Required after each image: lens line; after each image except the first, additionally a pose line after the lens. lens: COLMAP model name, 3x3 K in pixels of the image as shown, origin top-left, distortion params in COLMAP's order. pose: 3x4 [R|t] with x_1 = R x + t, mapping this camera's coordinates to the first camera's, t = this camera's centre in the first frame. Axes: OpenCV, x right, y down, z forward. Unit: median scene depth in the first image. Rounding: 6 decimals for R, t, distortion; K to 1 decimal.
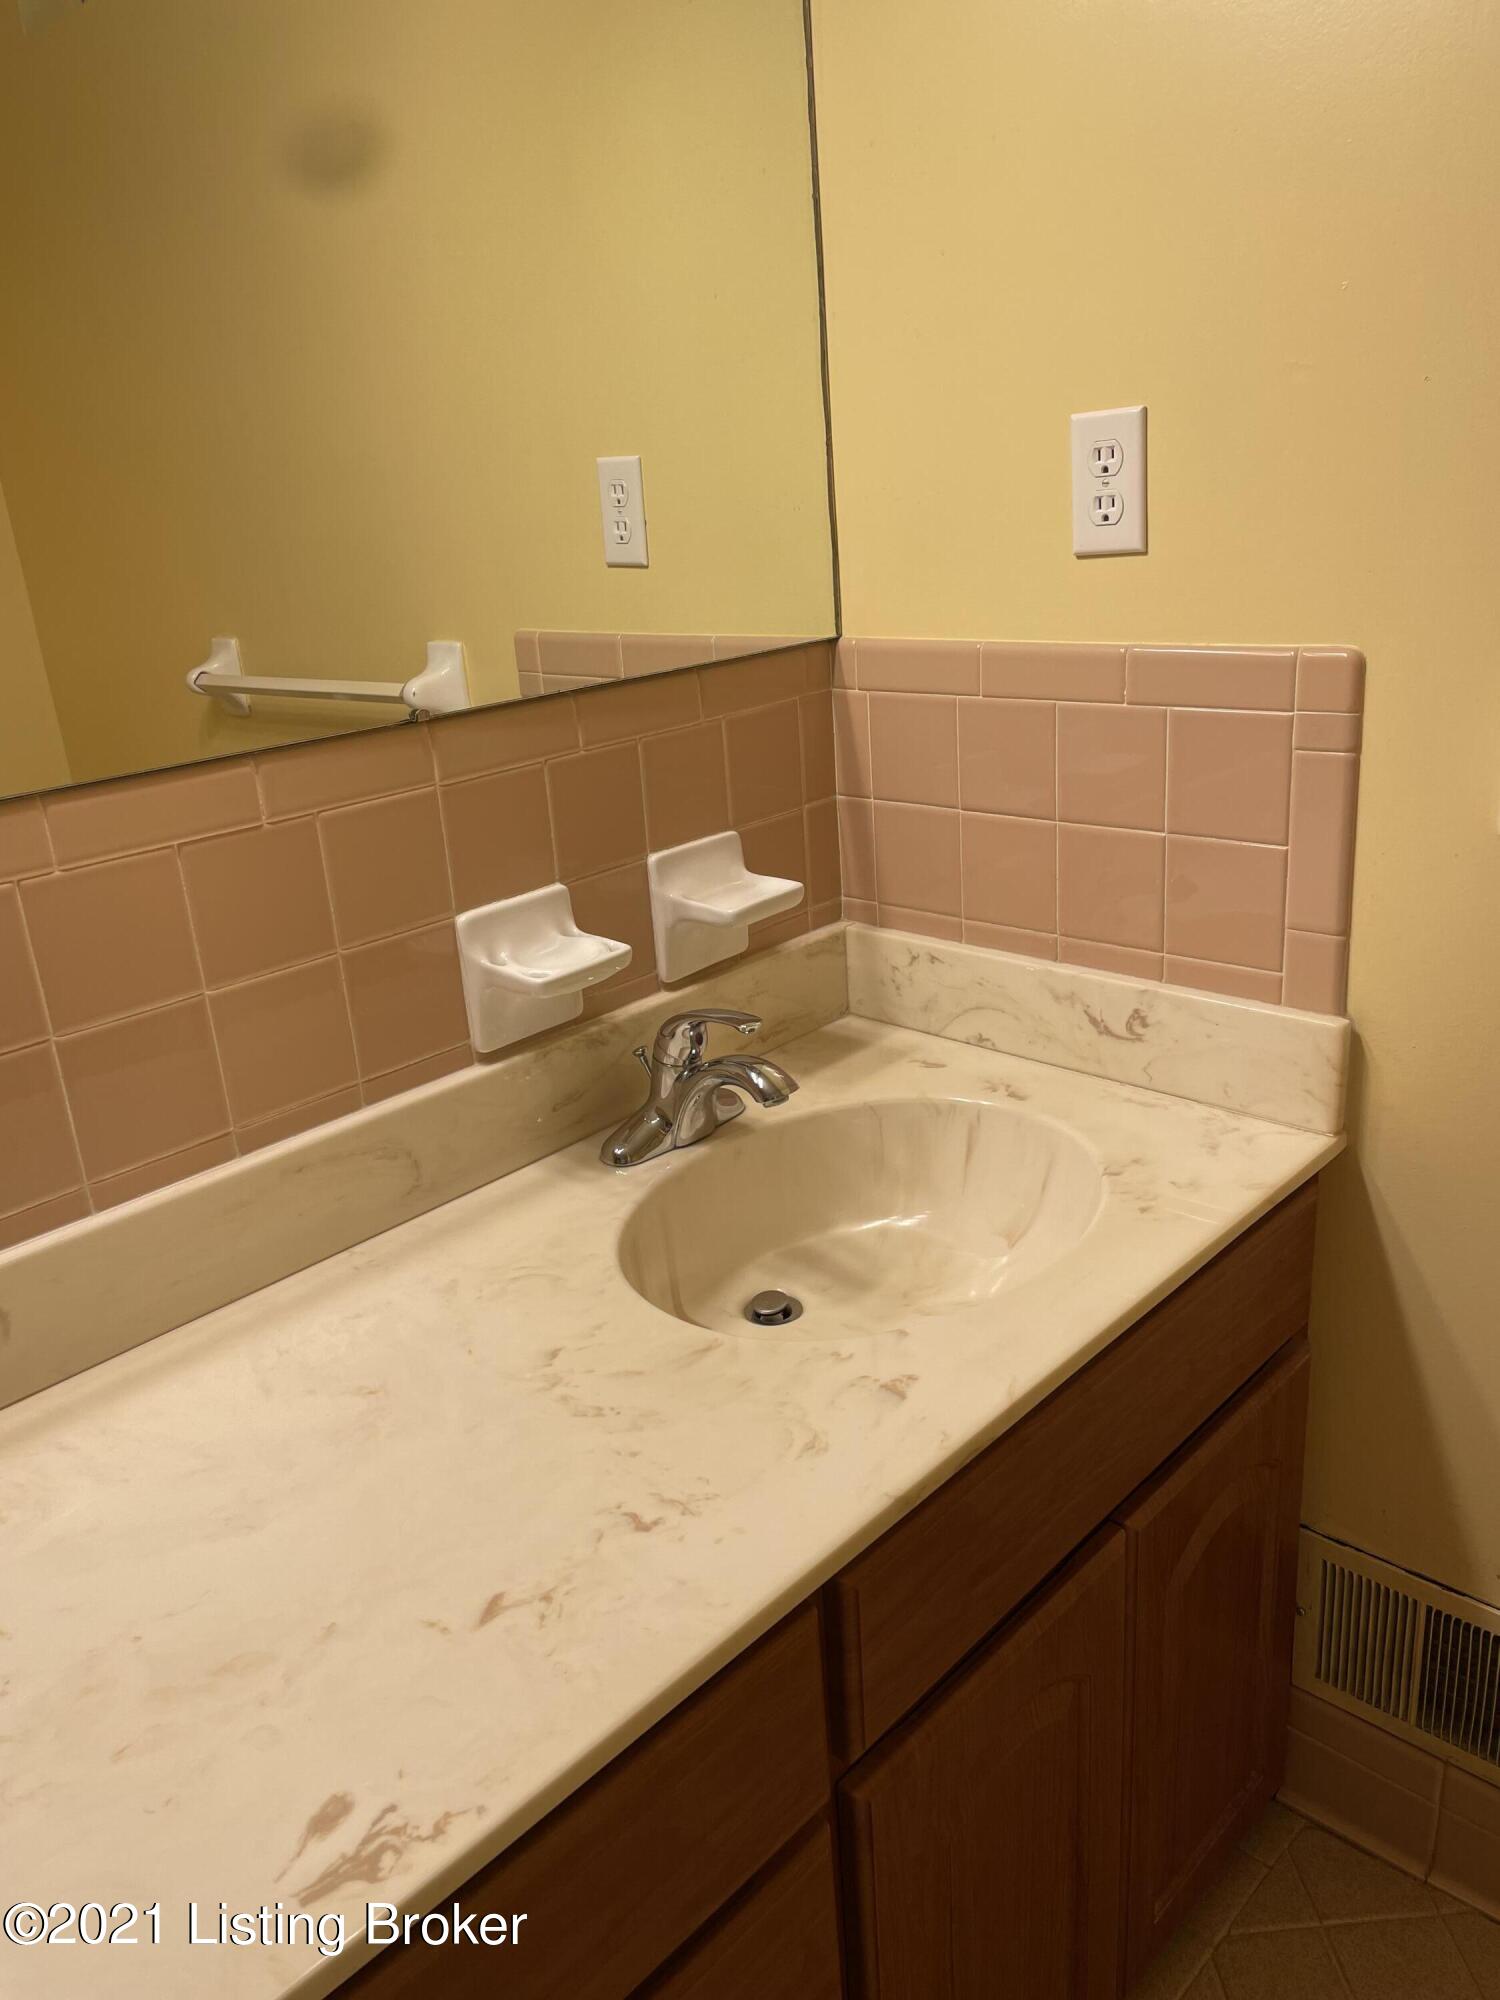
lens RADIAL K [[1509.4, 0, 749.8], [0, 1509.4, 1004.1], [0, 0, 1]] dist [0.045403, -0.042766]
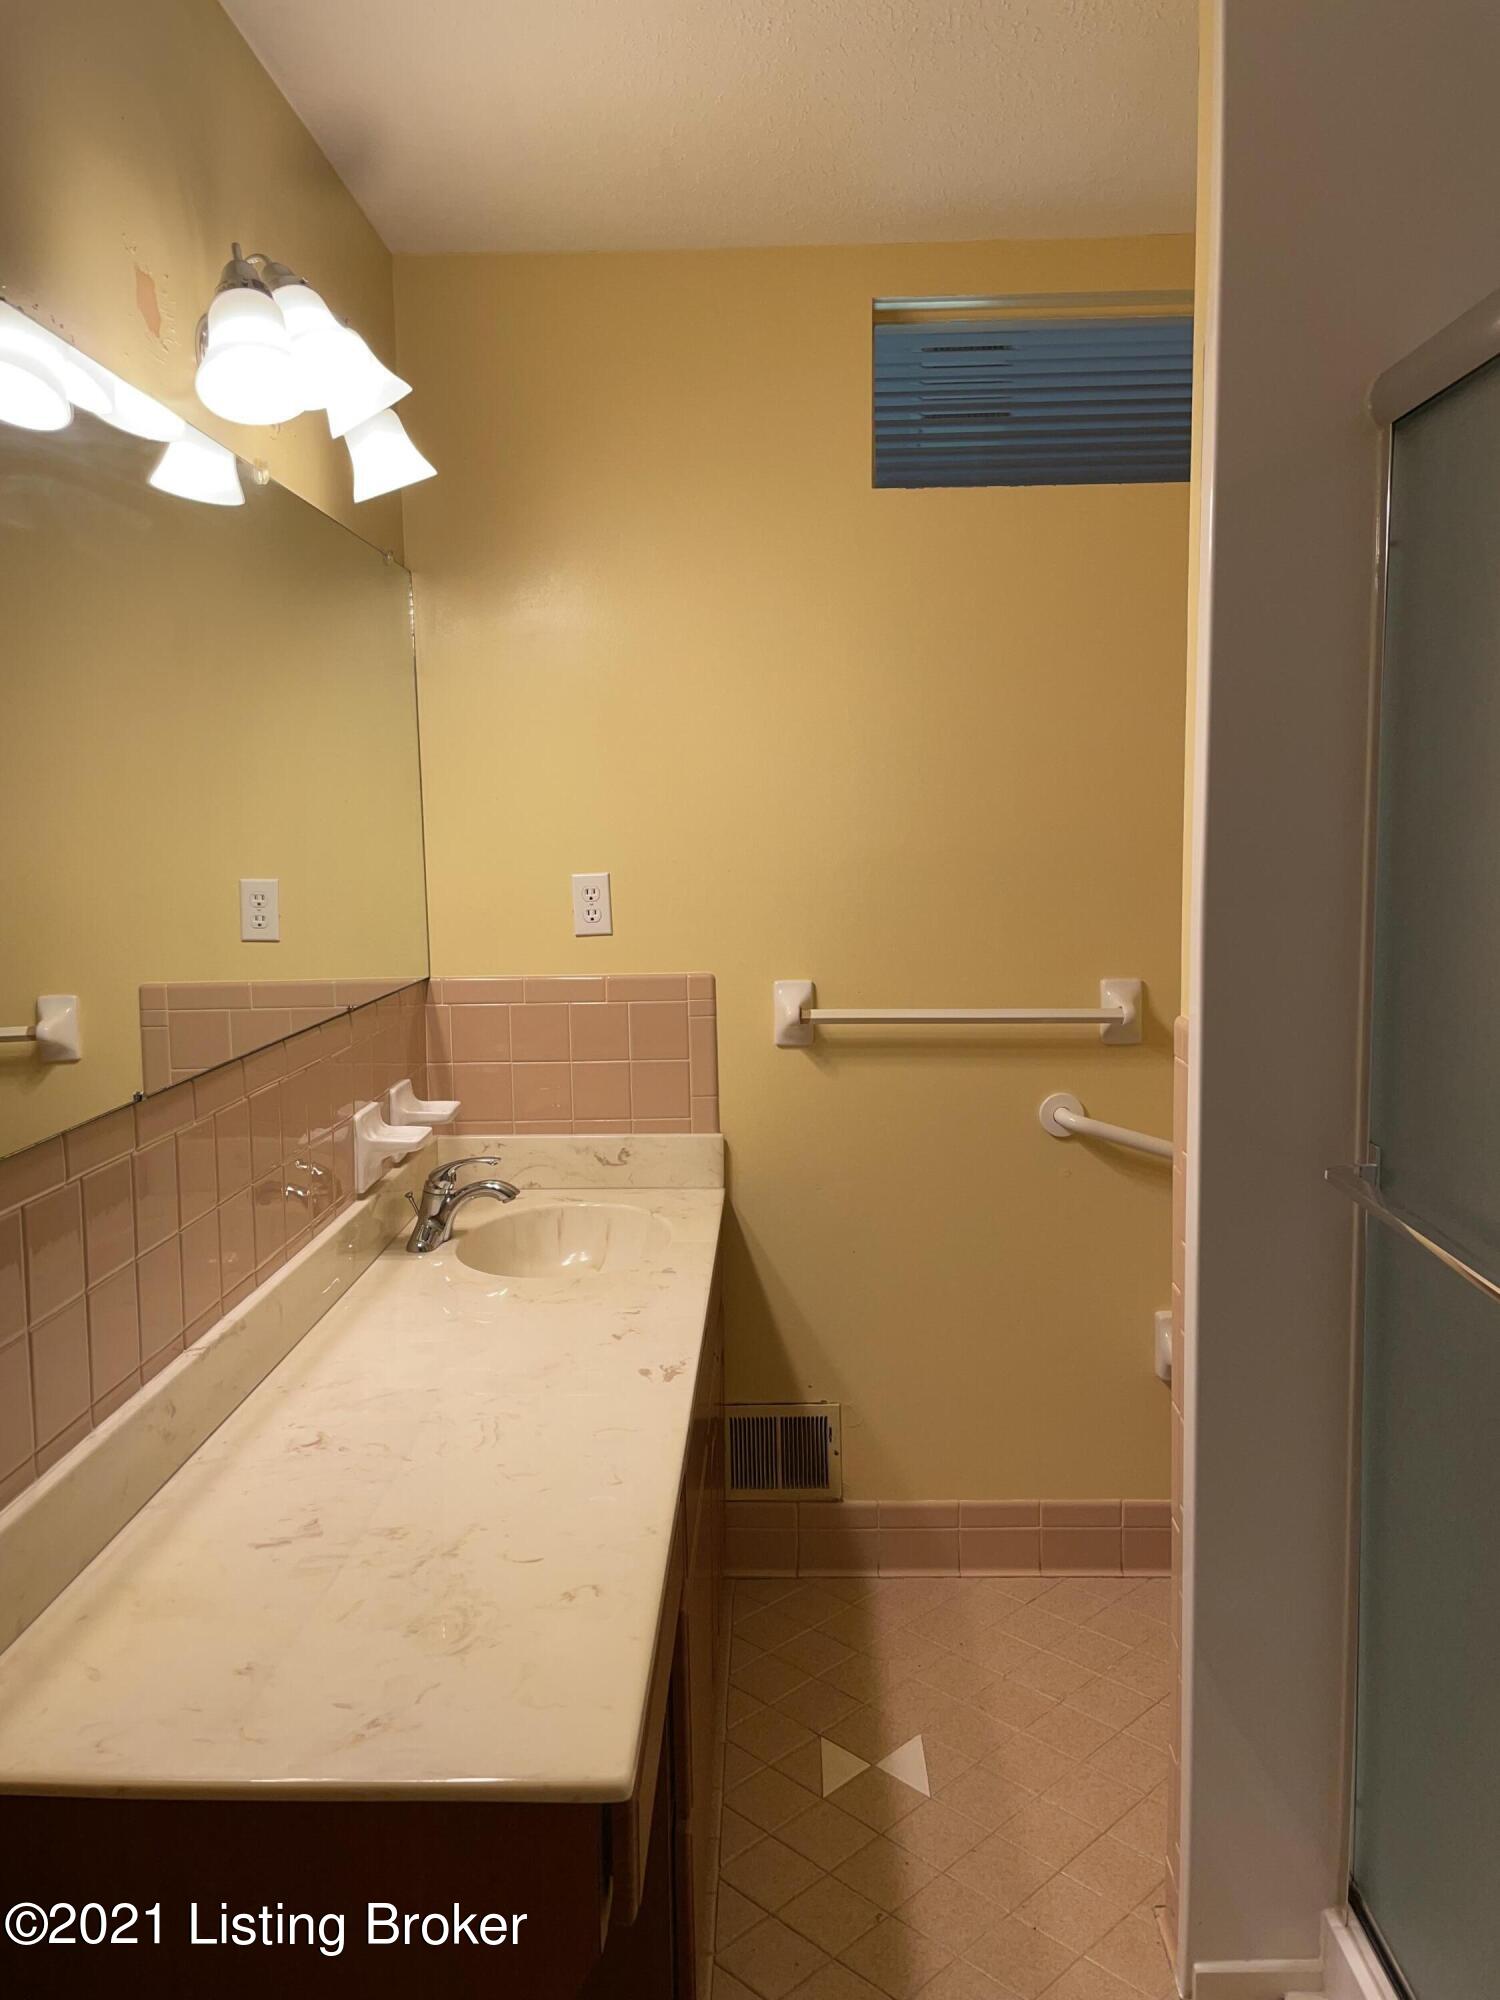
lens RADIAL K [[1509.4, 0, 746.7], [0, 1509.4, 987.4], [0, 0, 1]] dist [0.045403, -0.042766]
pose [[0.736612, -0.011307, 0.676221, -0.995483], [0.193290, 0.961675, -0.194472, 0.222629], [-0.648107, 0.273957, 0.710567, -0.613902]]
